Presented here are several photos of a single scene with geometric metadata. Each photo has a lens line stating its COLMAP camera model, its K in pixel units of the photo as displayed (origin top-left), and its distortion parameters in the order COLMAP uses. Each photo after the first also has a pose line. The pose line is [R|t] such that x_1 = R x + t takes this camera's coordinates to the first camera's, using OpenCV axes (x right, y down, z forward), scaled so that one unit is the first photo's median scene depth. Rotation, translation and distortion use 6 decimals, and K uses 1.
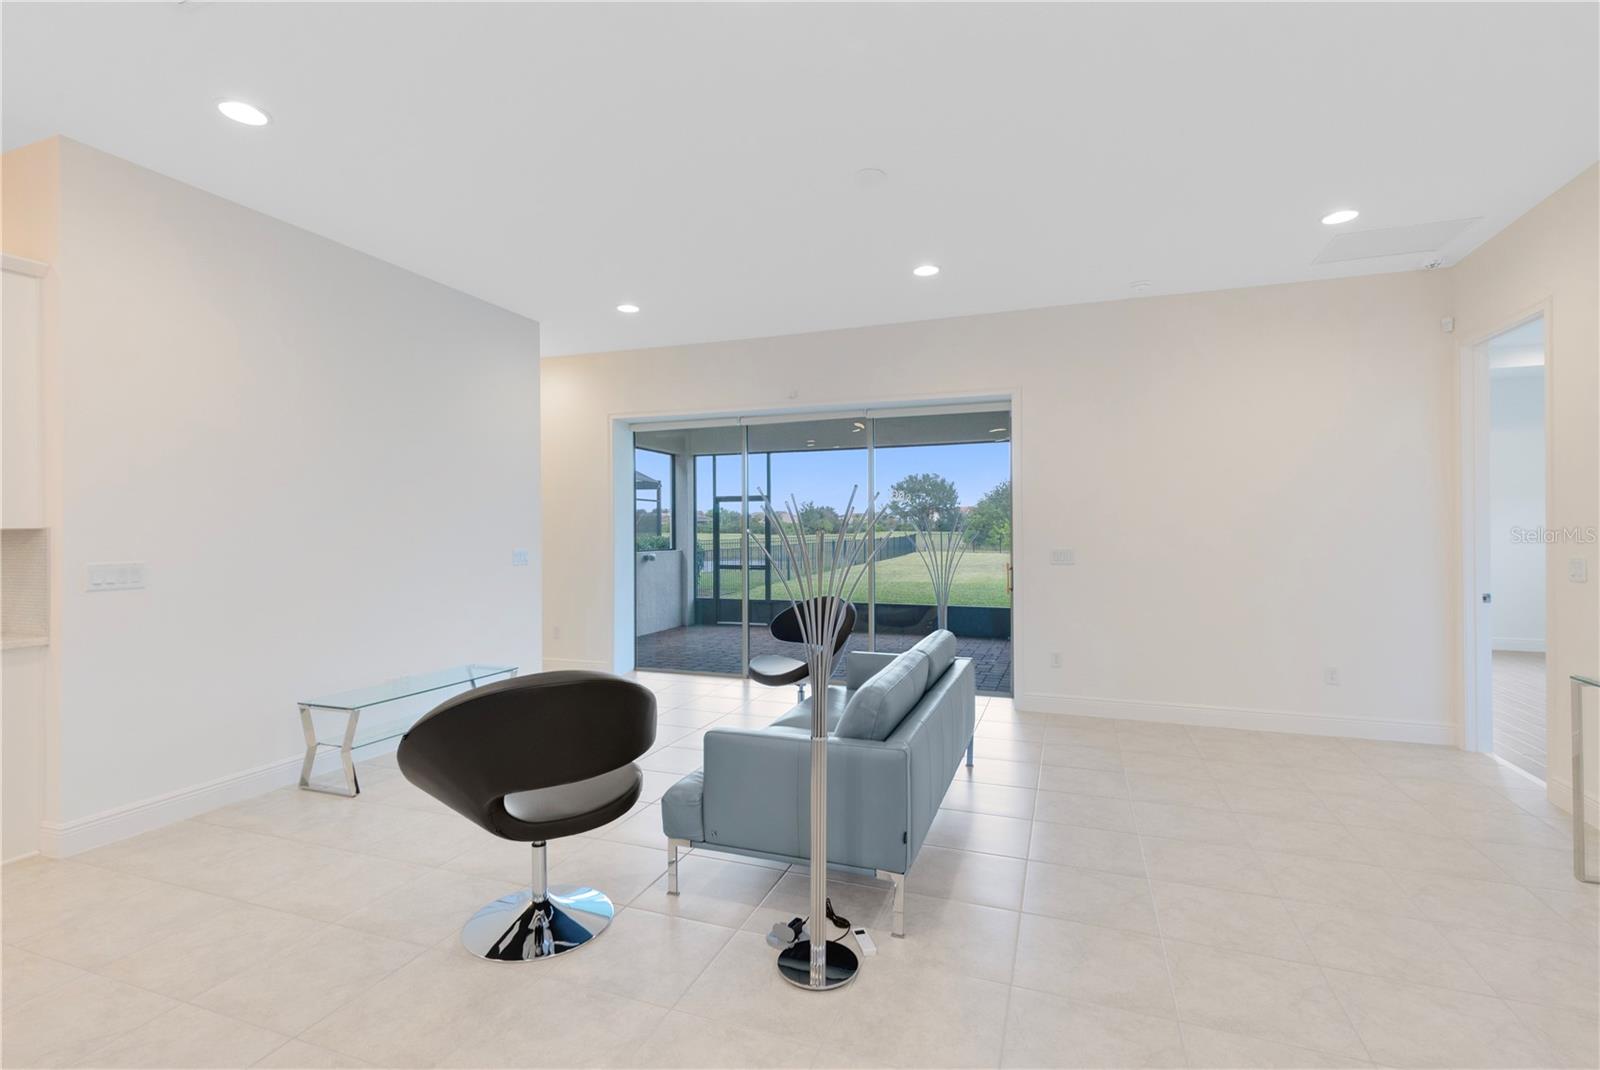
lens RADIAL K [[730.4, 0, 787.8], [0, 730.4, 542.4], [0, 0, 1]] dist [0.002029, -0.001373]
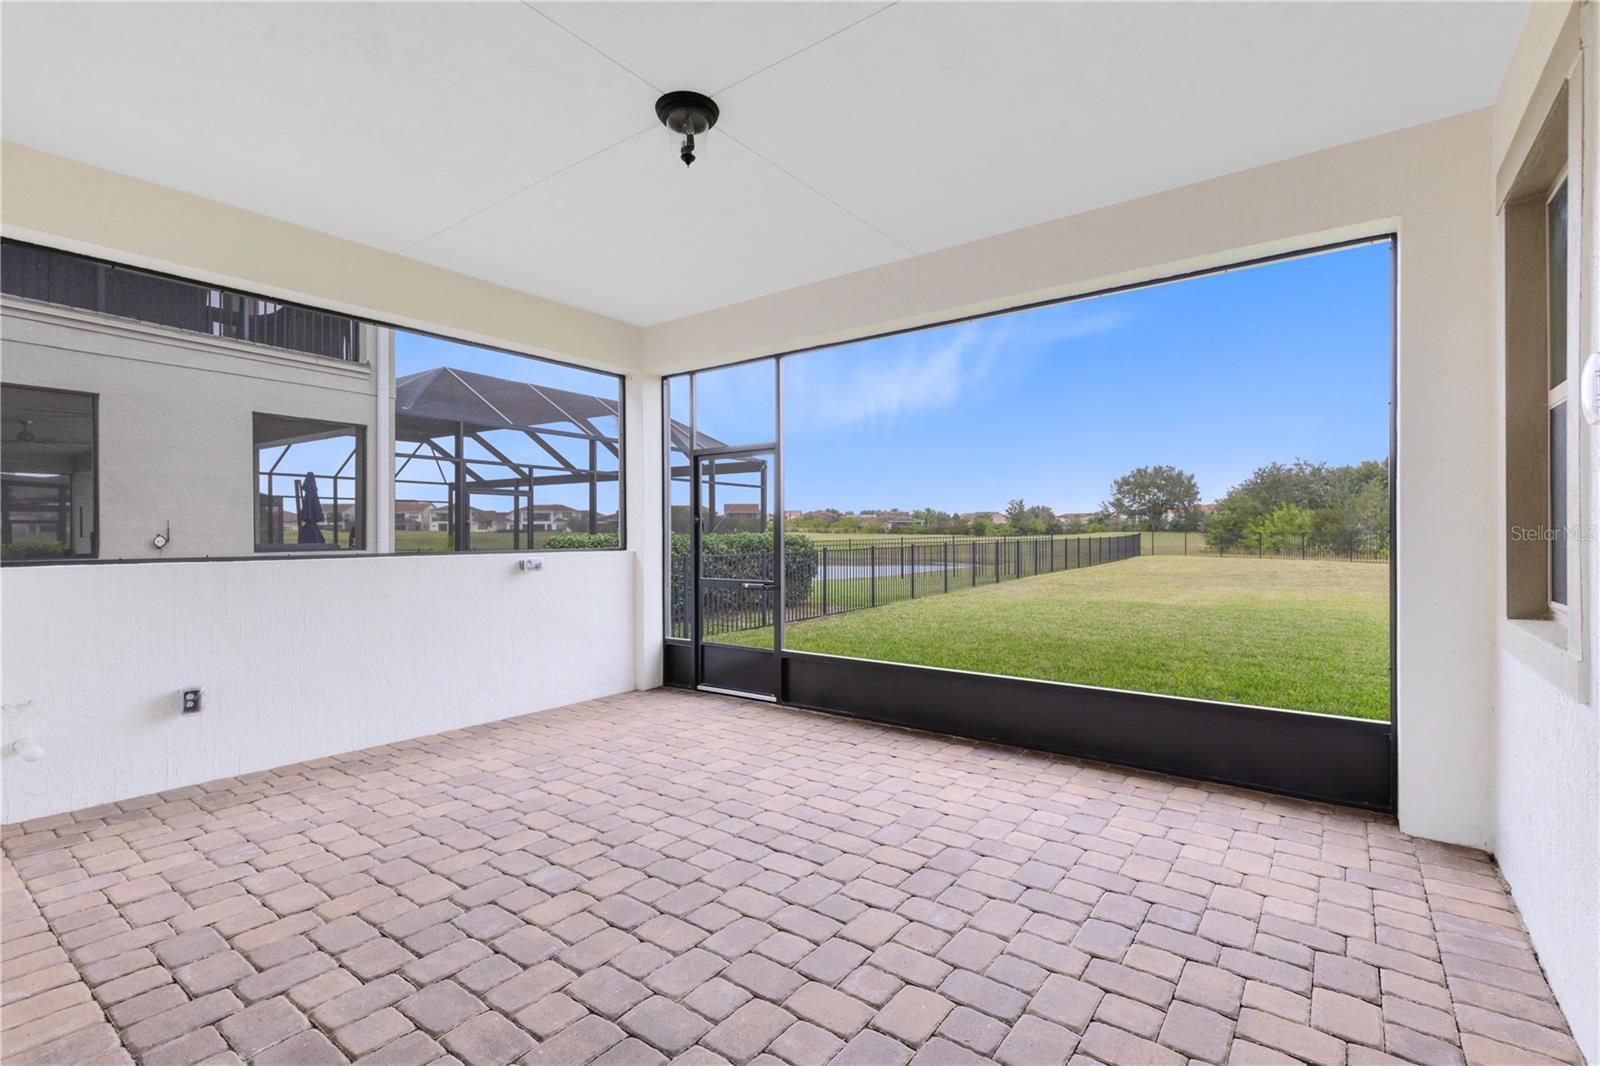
lens RADIAL K [[730.4, 0, 801.9], [0, 730.4, 542.3], [0, 0, 1]] dist [0.002029, -0.001373]
pose [[0.964175, 0.003183, -0.265249, 0.026840], [-0.003938, 0.999990, -0.002312, 0.001161], [0.265239, 0.003274, 0.964177, 0.114887]]
